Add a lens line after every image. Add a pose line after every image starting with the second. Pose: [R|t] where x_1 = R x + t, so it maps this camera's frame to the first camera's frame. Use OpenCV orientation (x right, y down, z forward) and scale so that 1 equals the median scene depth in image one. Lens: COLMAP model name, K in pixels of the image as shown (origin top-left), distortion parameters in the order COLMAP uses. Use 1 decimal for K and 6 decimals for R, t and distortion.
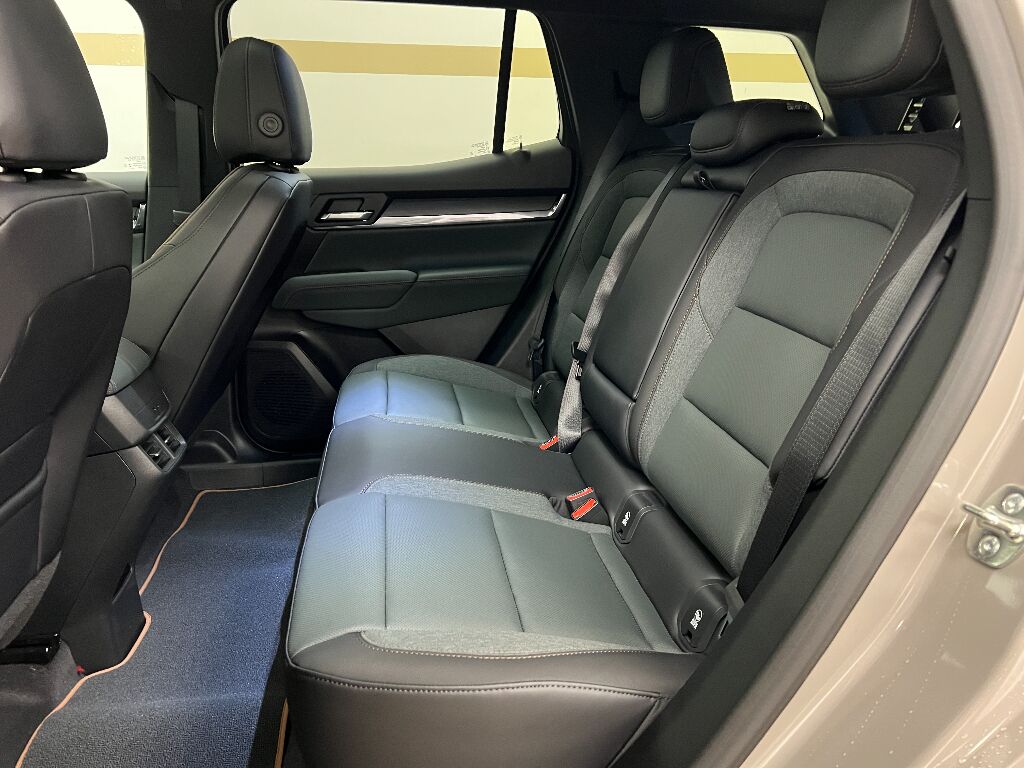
lens RADIAL K [[776.0, 0, 519.6], [0, 776.0, 382.0], [0, 0, 1]] dist [0.060846, -0.075878]
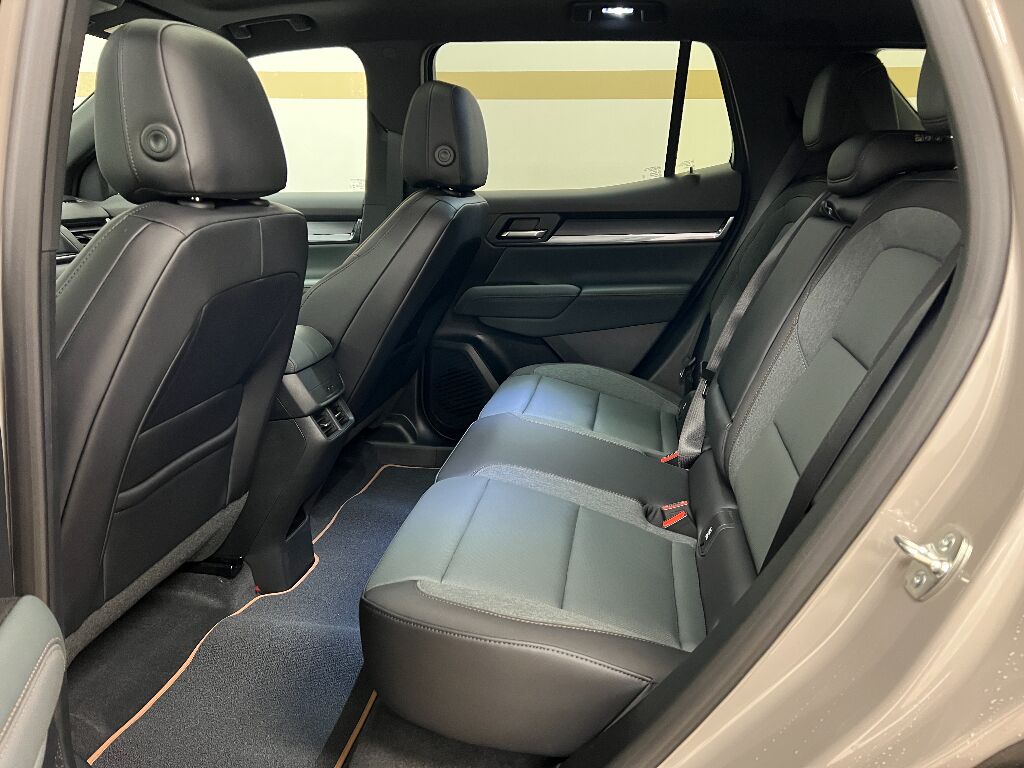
lens RADIAL K [[776.0, 0, 512.8], [0, 776.0, 387.4], [0, 0, 1]] dist [0.060846, -0.075878]
pose [[0.948262, 0.089219, -0.304696, 0.171111], [-0.091792, 0.995761, 0.005902, -0.000602], [0.303930, 0.022372, 0.952432, -0.072757]]
